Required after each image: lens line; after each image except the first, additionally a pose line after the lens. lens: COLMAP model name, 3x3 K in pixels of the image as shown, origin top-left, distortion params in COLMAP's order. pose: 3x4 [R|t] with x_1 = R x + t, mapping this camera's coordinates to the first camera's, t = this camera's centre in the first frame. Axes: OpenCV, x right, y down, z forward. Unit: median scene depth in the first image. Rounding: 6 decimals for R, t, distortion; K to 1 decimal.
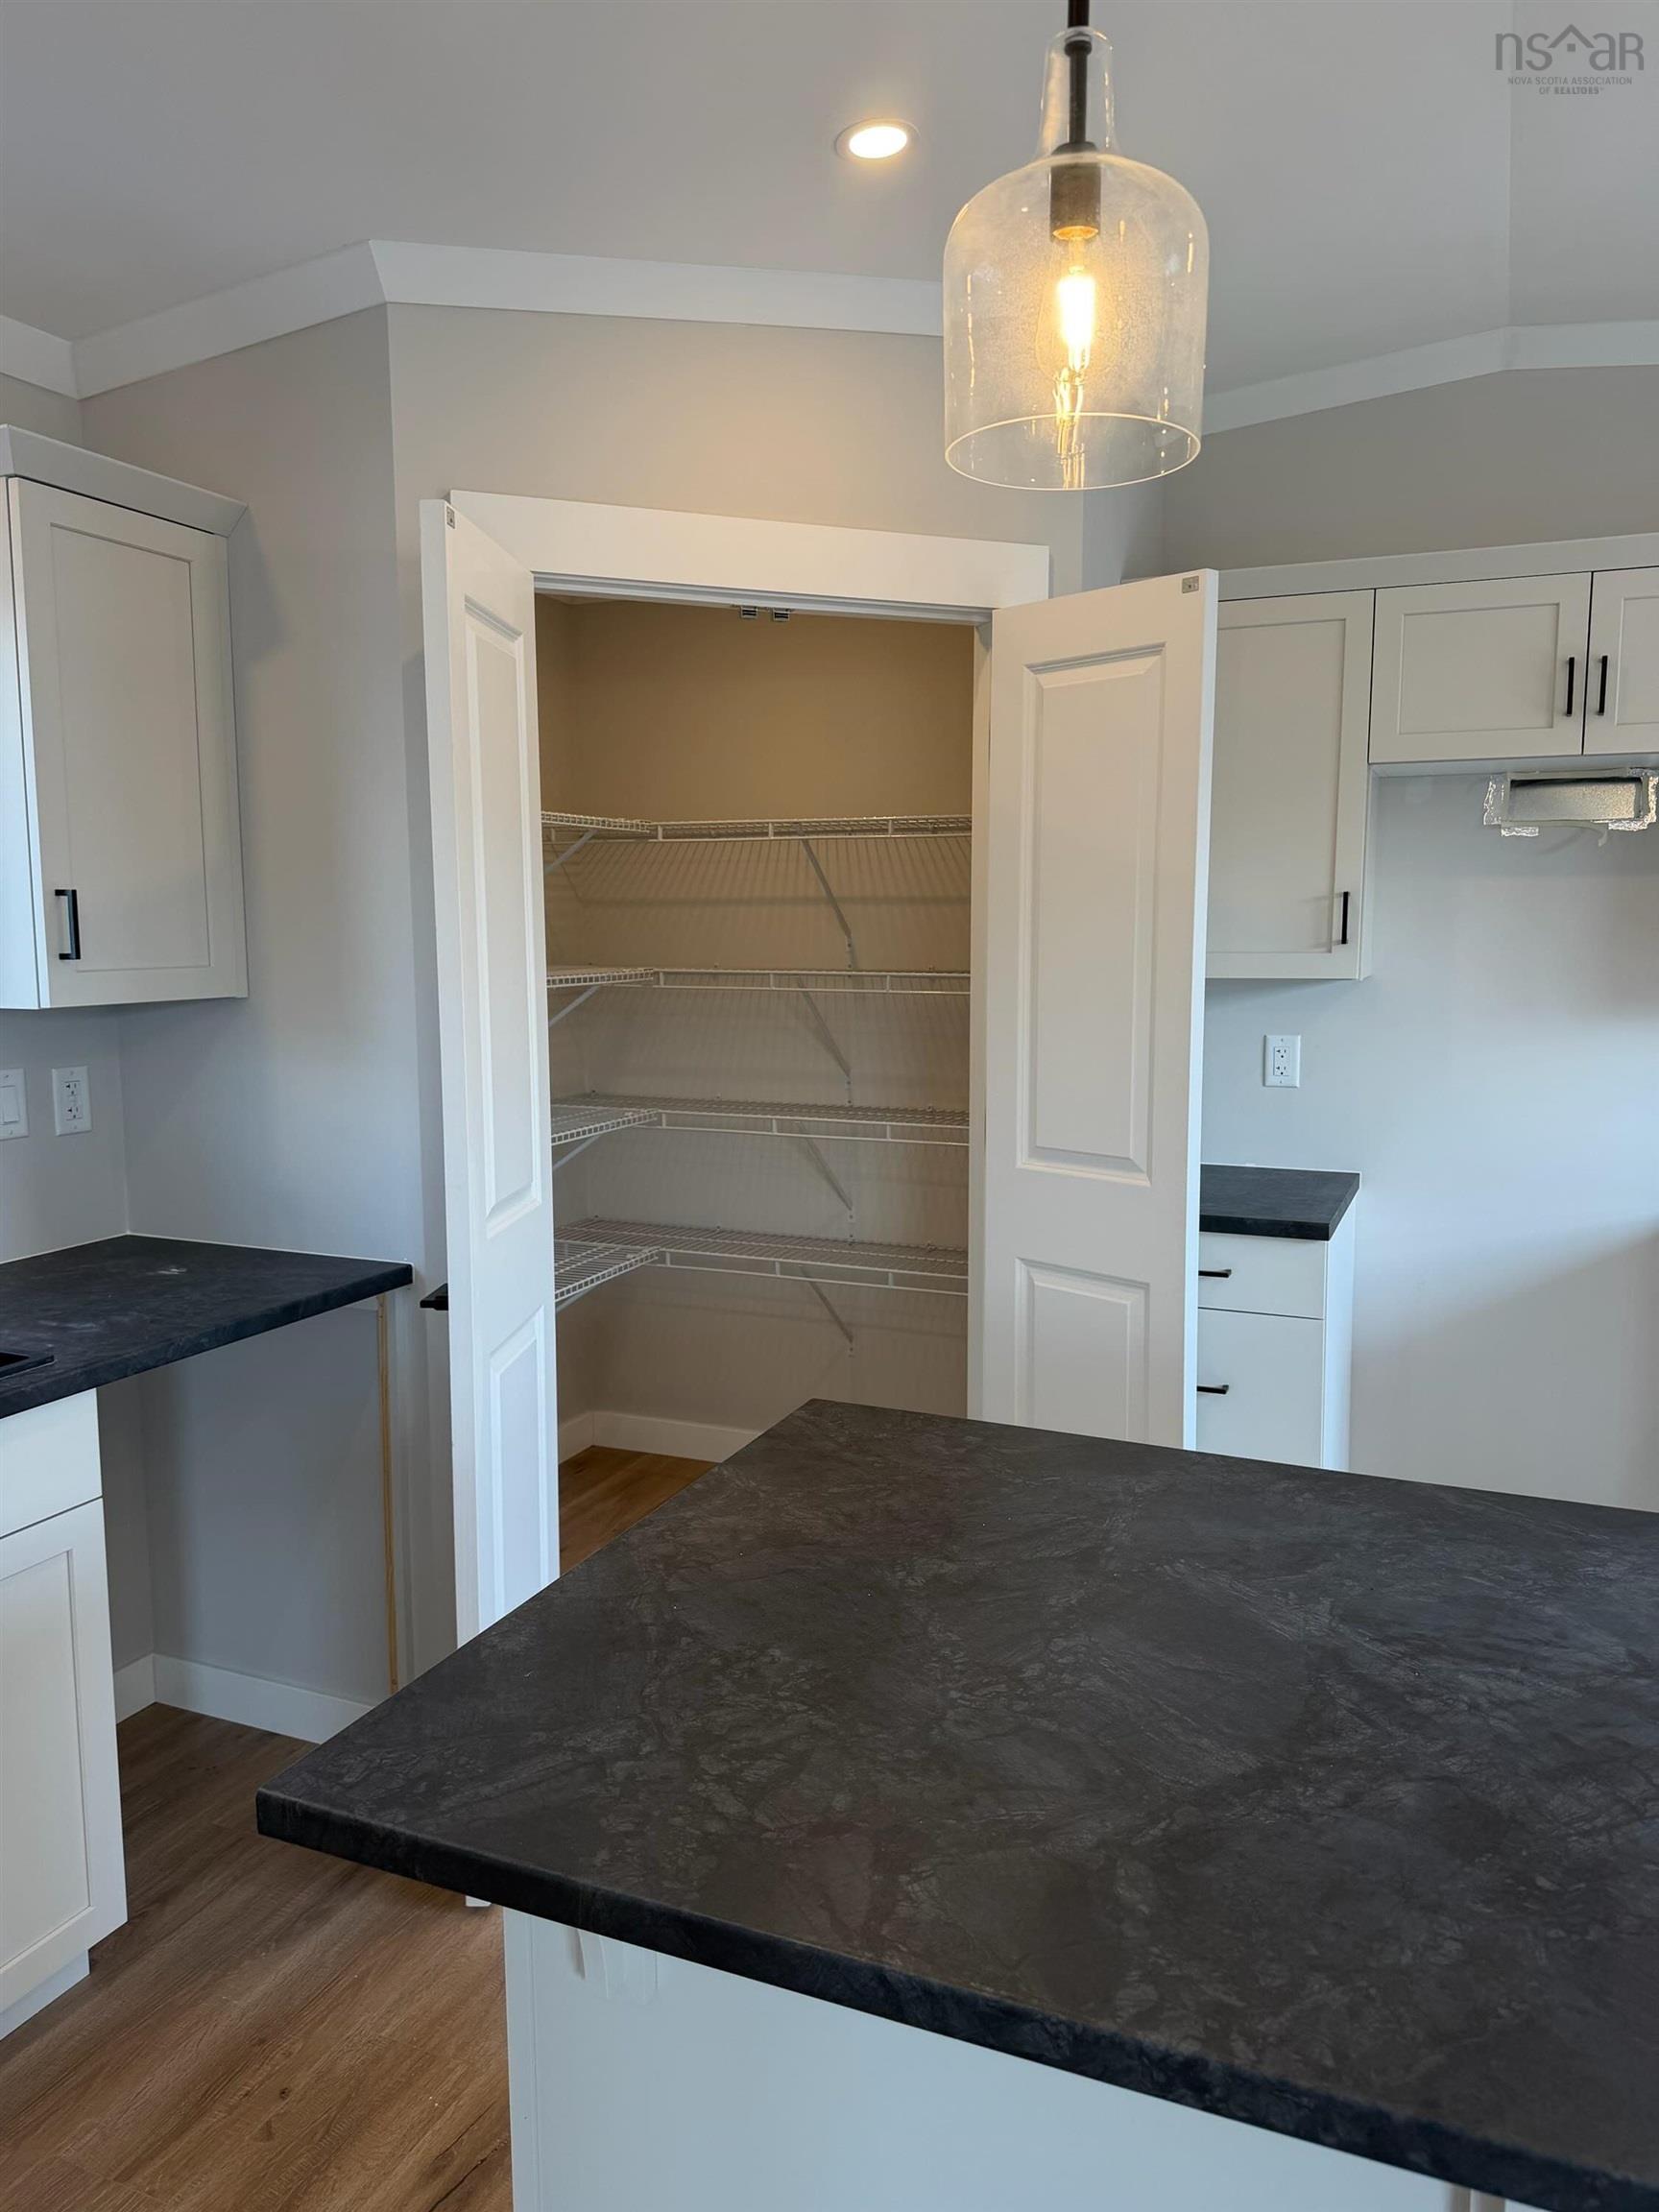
lens RADIAL K [[1572.1, 0, 829.5], [0, 1572.1, 1106.0], [0, 0, 1]] dist [-0.000792, -0.001554]
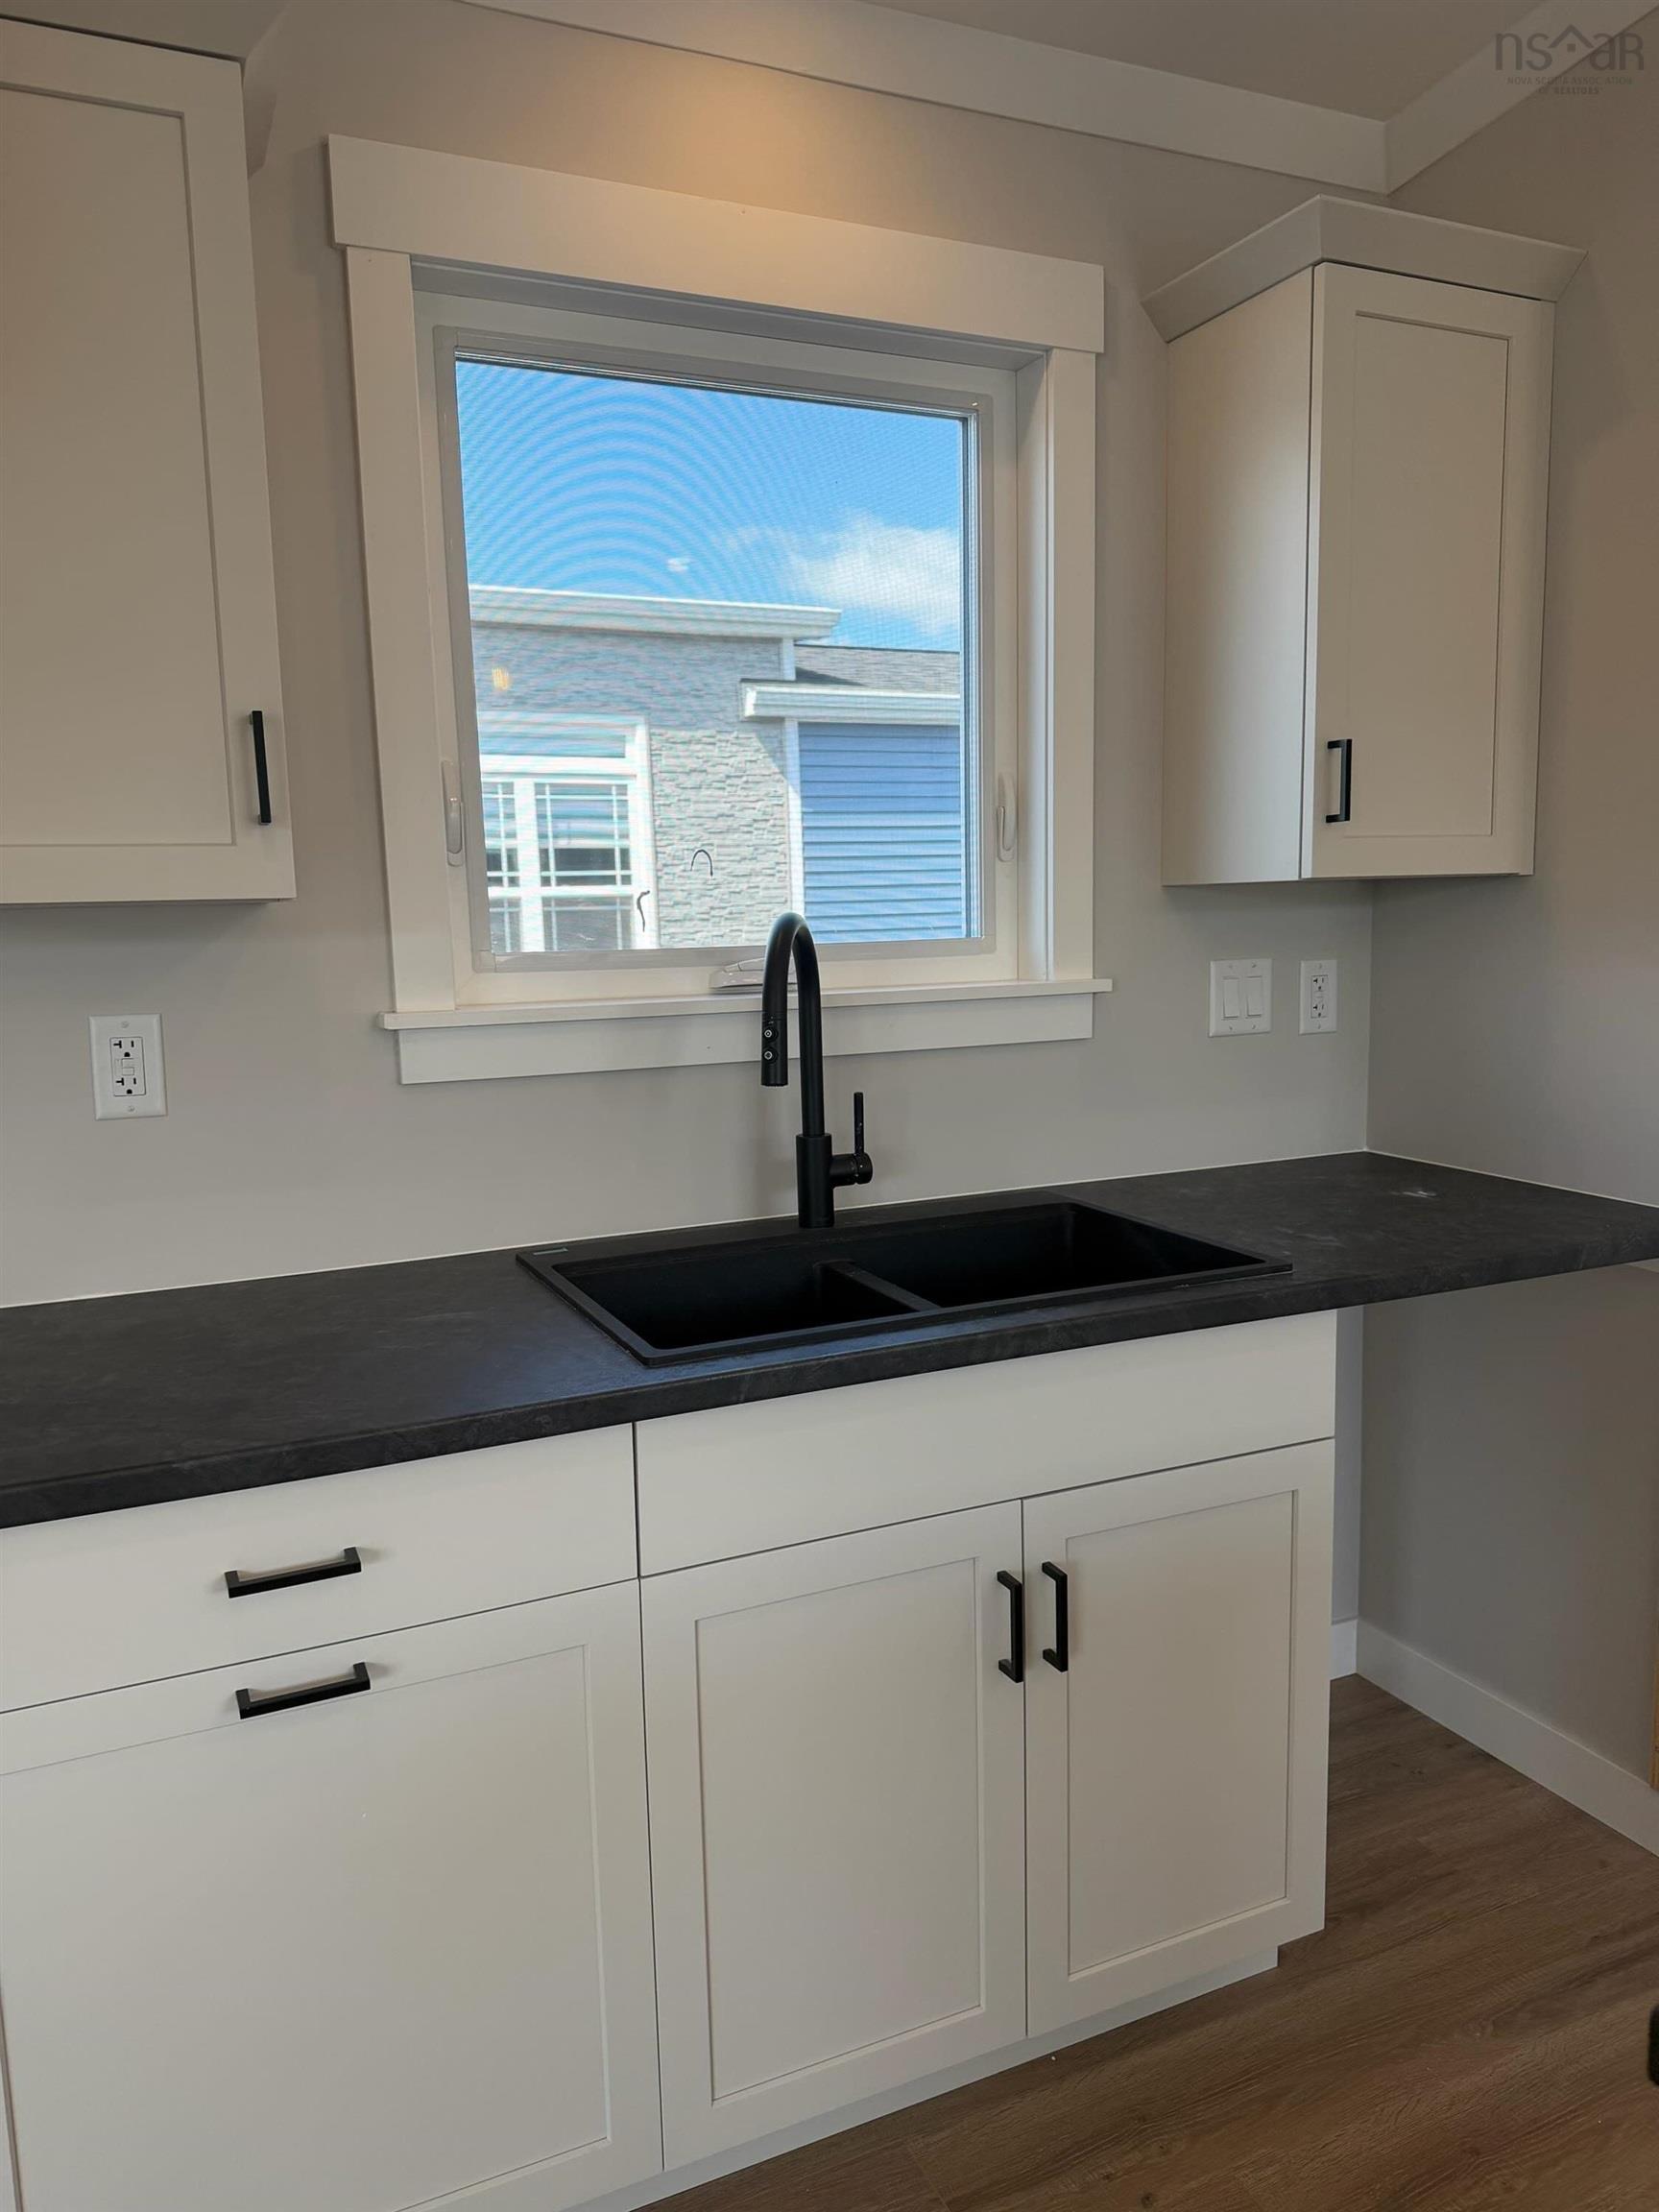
lens RADIAL K [[1525.1, 0, 817.5], [0, 1525.1, 1119.8], [0, 0, 1]] dist [0.096625, -0.149797]
pose [[0.736913, 0.078780, -0.671382, -0.105767], [-0.058260, 0.996892, 0.053028, 0.042648], [0.673473, 0.000037, 0.739212, 0.168207]]
